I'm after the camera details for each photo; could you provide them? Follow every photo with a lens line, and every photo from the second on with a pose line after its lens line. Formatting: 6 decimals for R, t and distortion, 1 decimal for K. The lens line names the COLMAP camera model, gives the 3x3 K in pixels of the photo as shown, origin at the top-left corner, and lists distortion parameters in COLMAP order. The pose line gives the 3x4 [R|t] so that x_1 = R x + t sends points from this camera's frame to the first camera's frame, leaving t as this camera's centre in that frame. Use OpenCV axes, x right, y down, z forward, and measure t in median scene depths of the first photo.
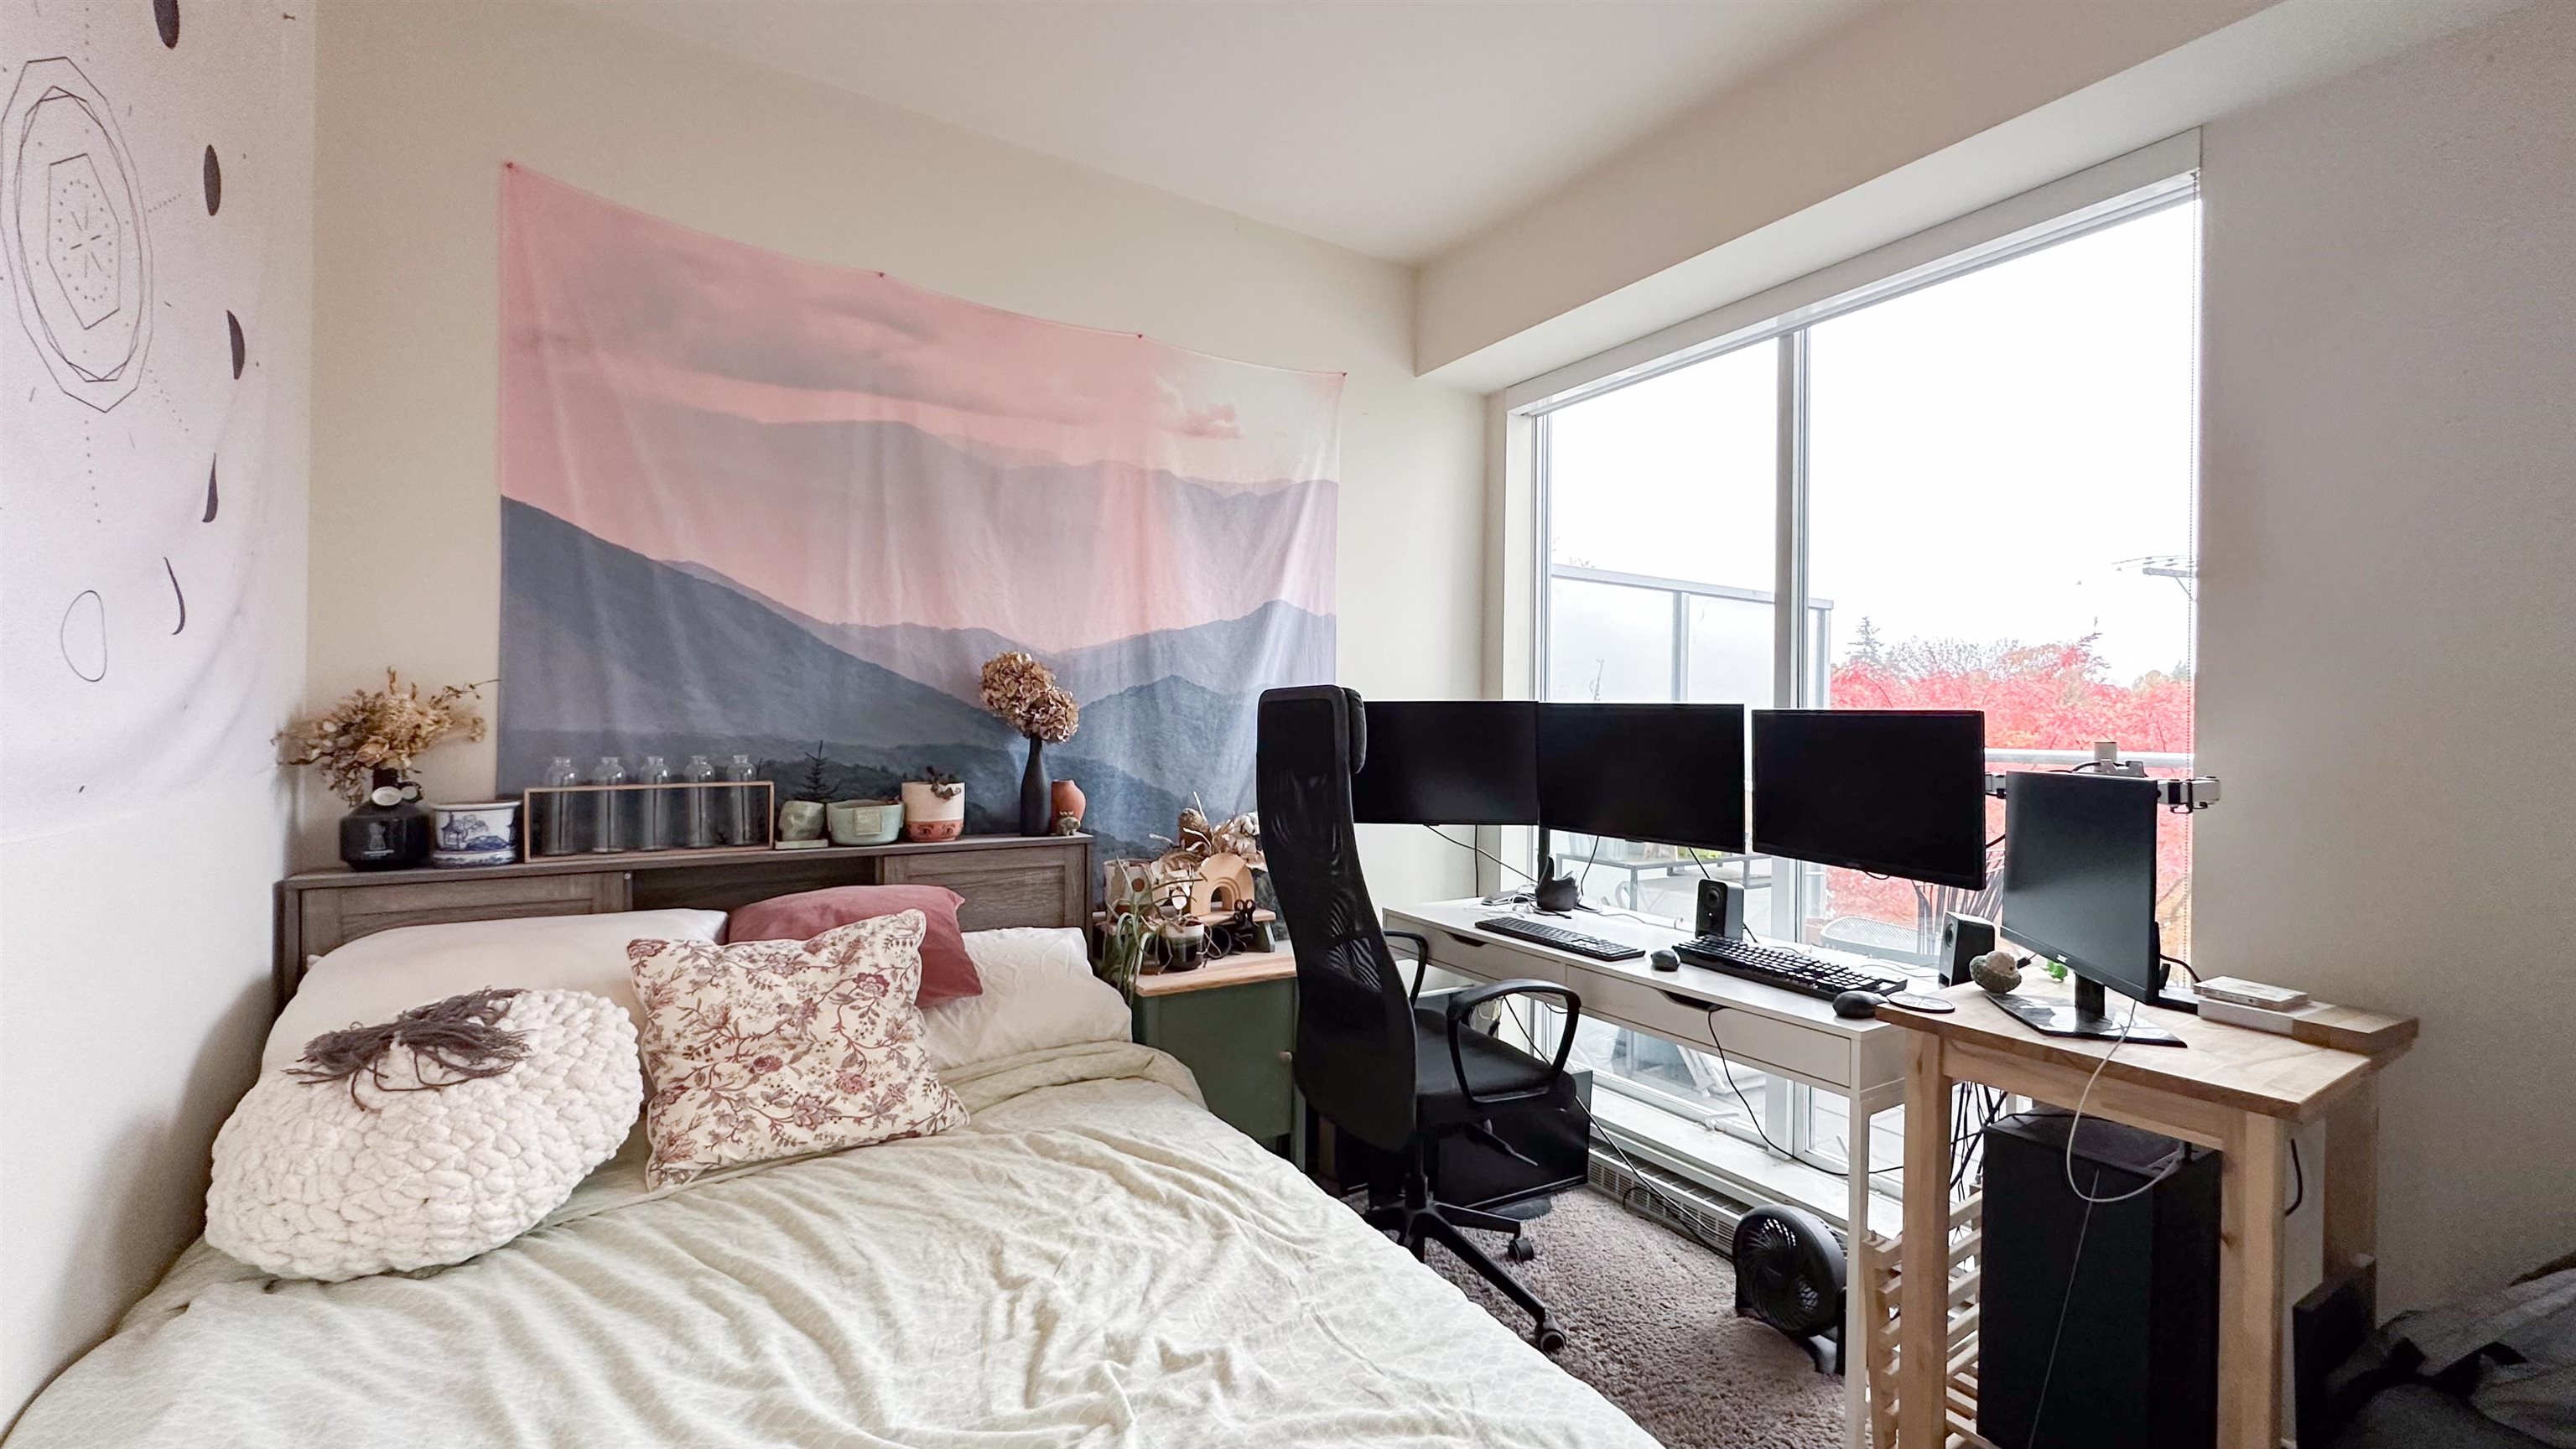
lens RADIAL K [[1032.8, 0, 1295.2], [0, 1032.8, 722.2], [0, 0, 1]] dist [-0.003061, 0.000250]
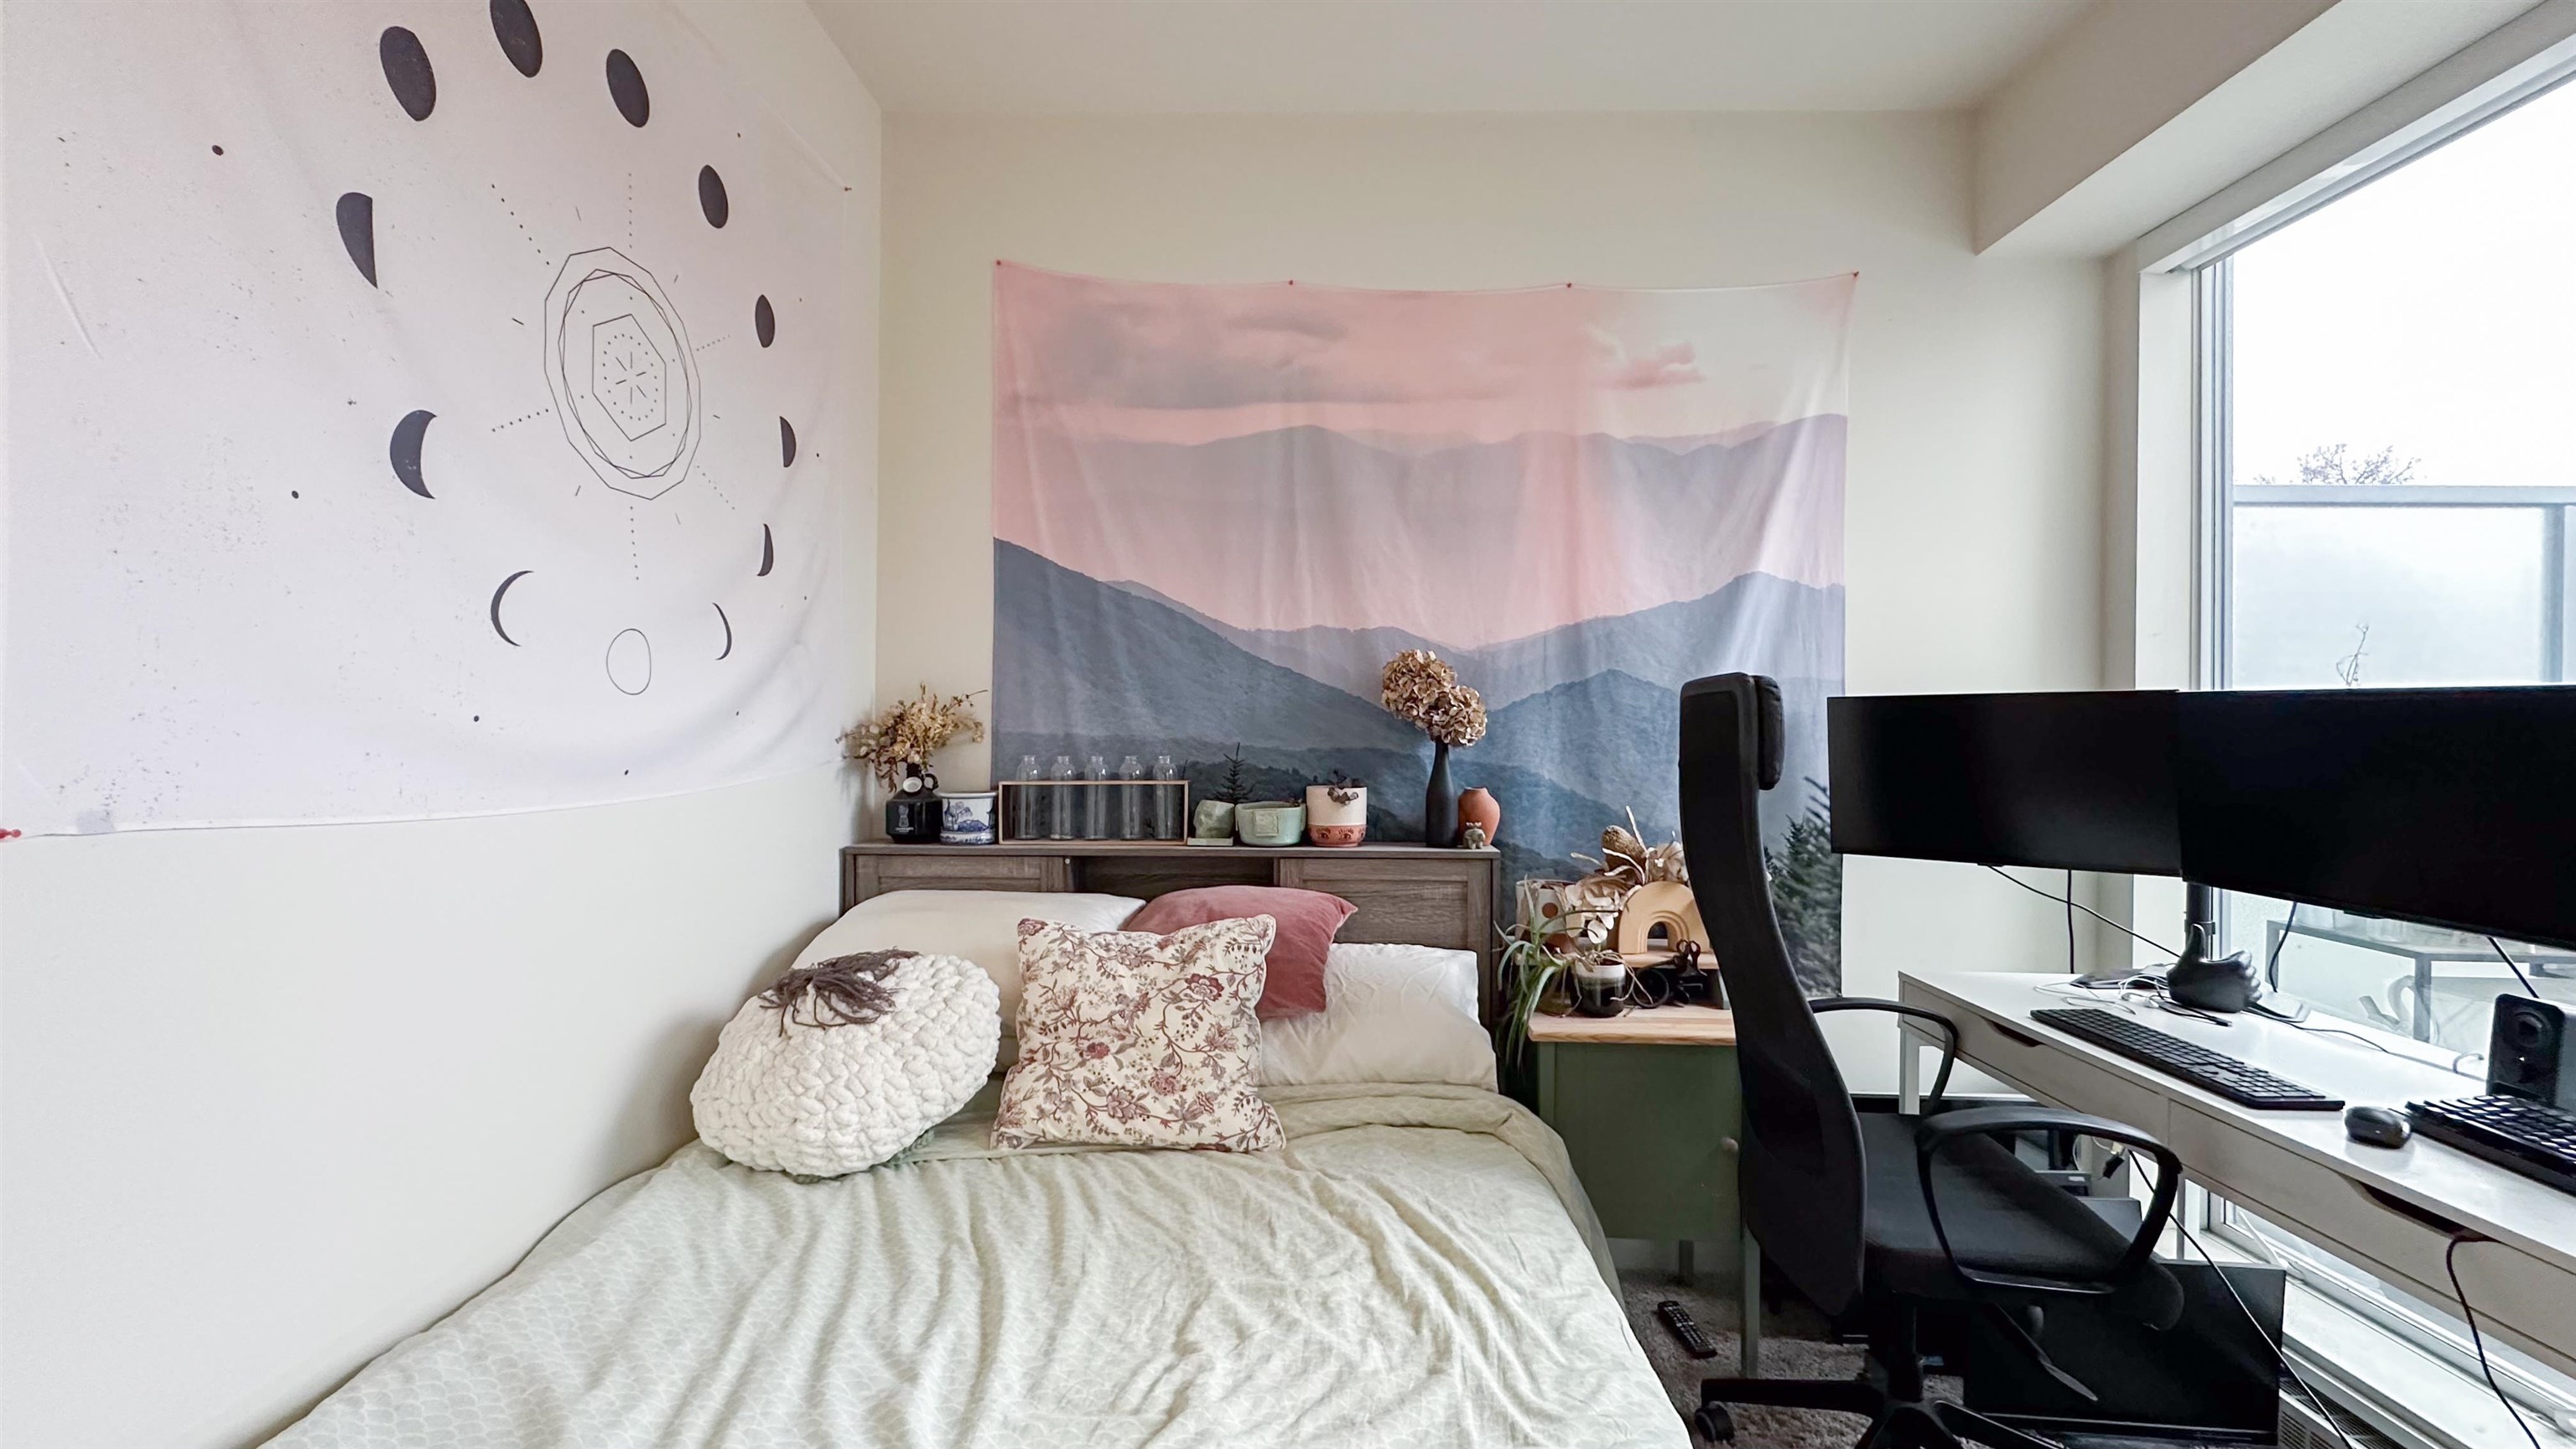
lens RADIAL K [[1032.8, 0, 1281.5], [0, 1032.8, 725.1], [0, 0, 1]] dist [-0.003061, 0.000250]
pose [[0.832011, -0.004181, -0.554743, 0.160525], [0.002267, 0.999989, -0.004138, 0.004397], [0.554754, 0.002185, 0.832011, 0.164526]]
